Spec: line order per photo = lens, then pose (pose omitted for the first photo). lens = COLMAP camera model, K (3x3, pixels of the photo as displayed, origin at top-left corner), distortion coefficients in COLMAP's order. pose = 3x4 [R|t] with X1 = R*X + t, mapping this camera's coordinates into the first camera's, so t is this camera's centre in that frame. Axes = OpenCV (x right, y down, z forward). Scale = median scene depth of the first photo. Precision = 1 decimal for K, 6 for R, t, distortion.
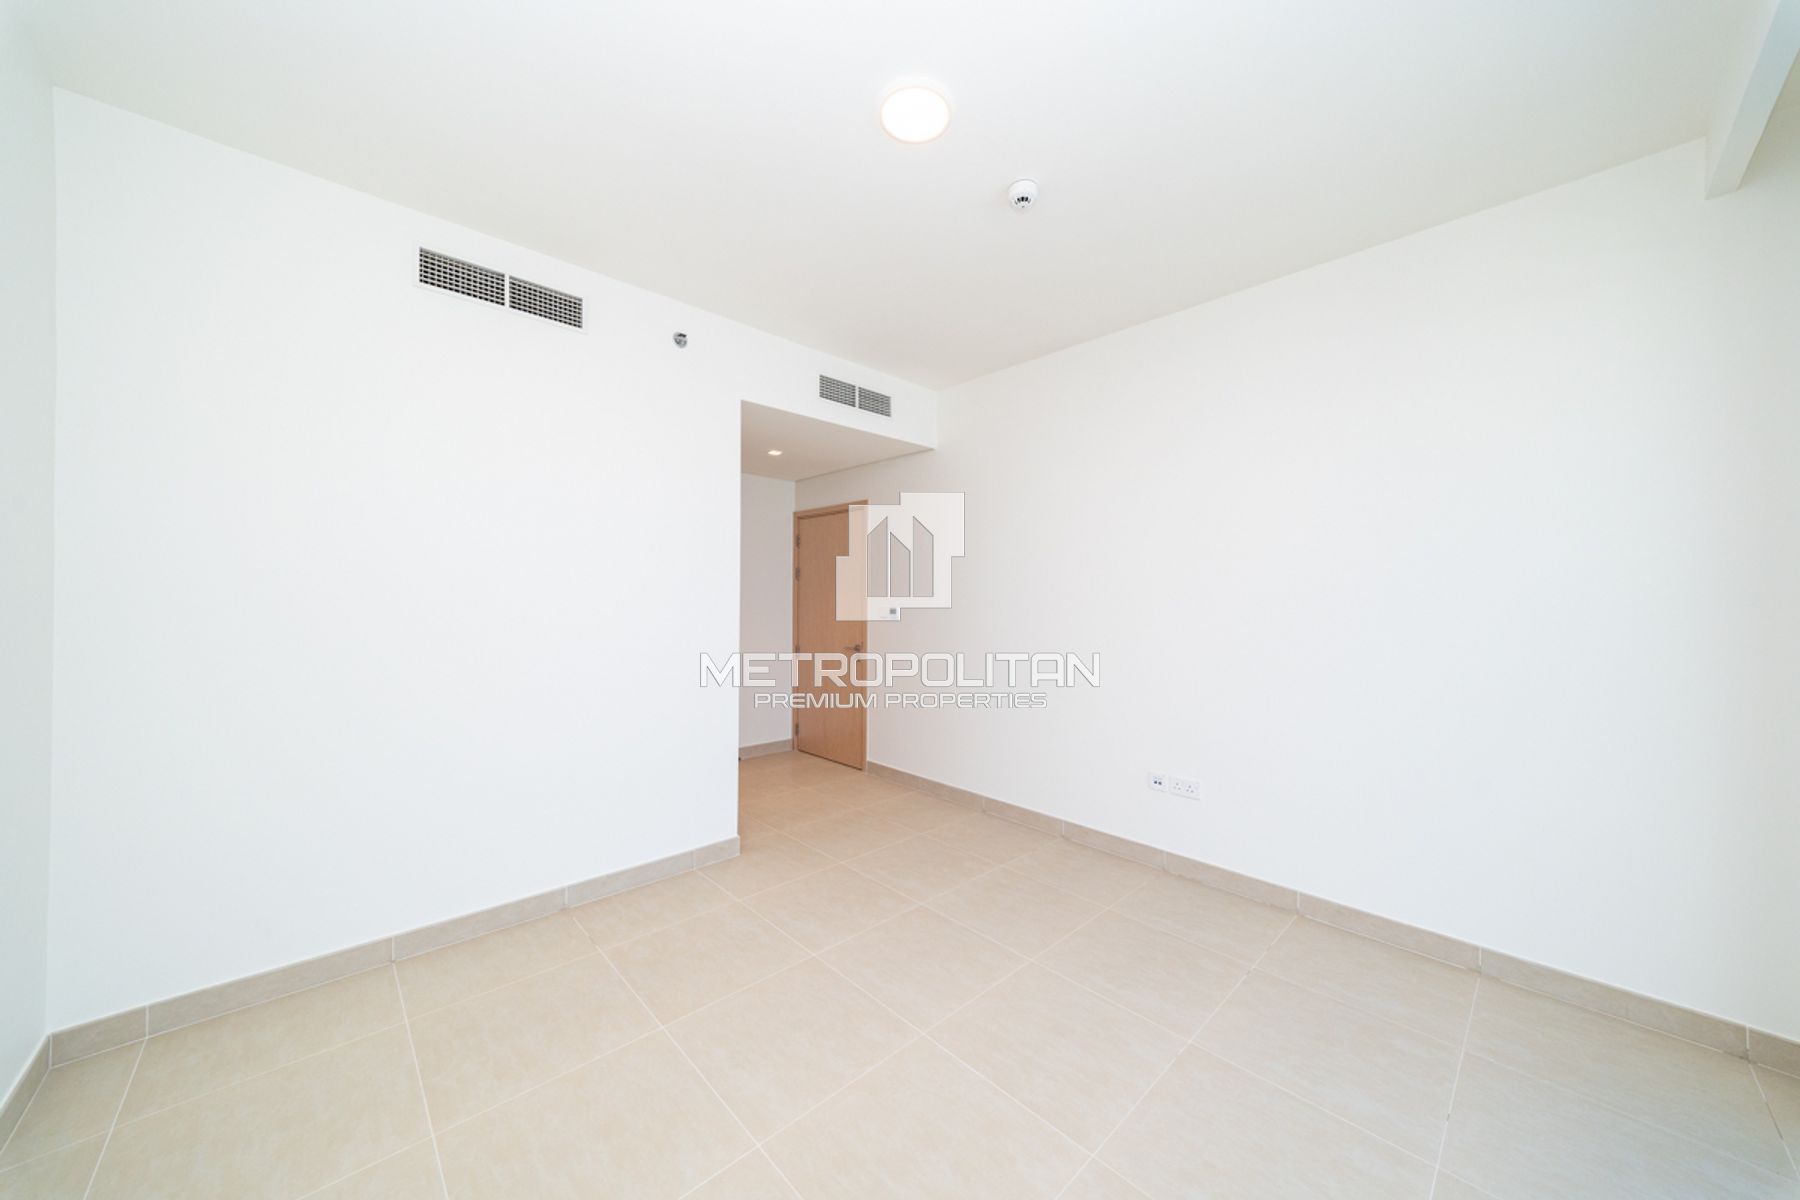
lens RADIAL K [[634.5, 0, 898.5], [0, 634.5, 602.4], [0, 0, 1]] dist [0.002494, -0.002027]
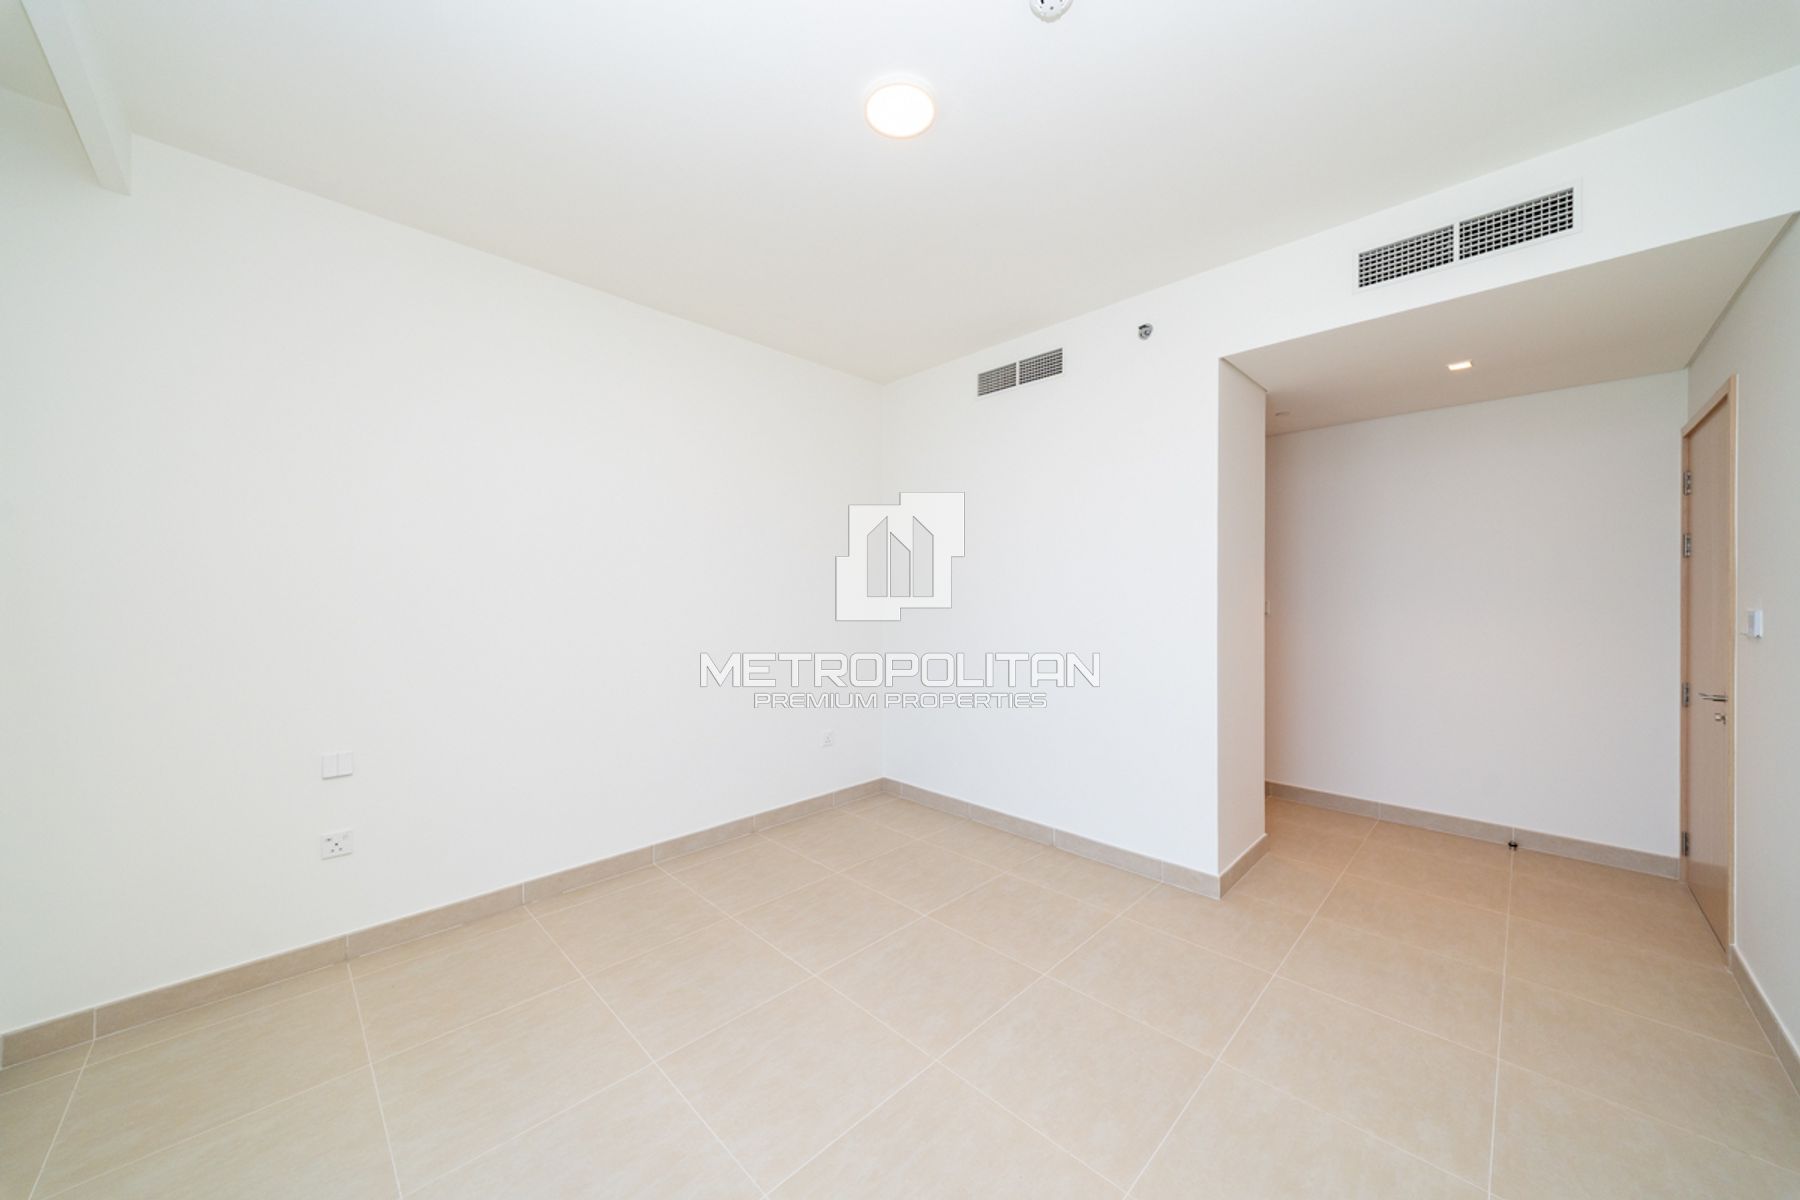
lens RADIAL K [[634.5, 0, 902.8], [0, 634.5, 598.2], [0, 0, 1]] dist [0.002494, -0.002027]
pose [[0.001956, -0.003252, -0.999993, 0.540888], [-0.003017, 0.999990, -0.003258, 0.002241], [0.999994, 0.003023, 0.001946, 0.530769]]
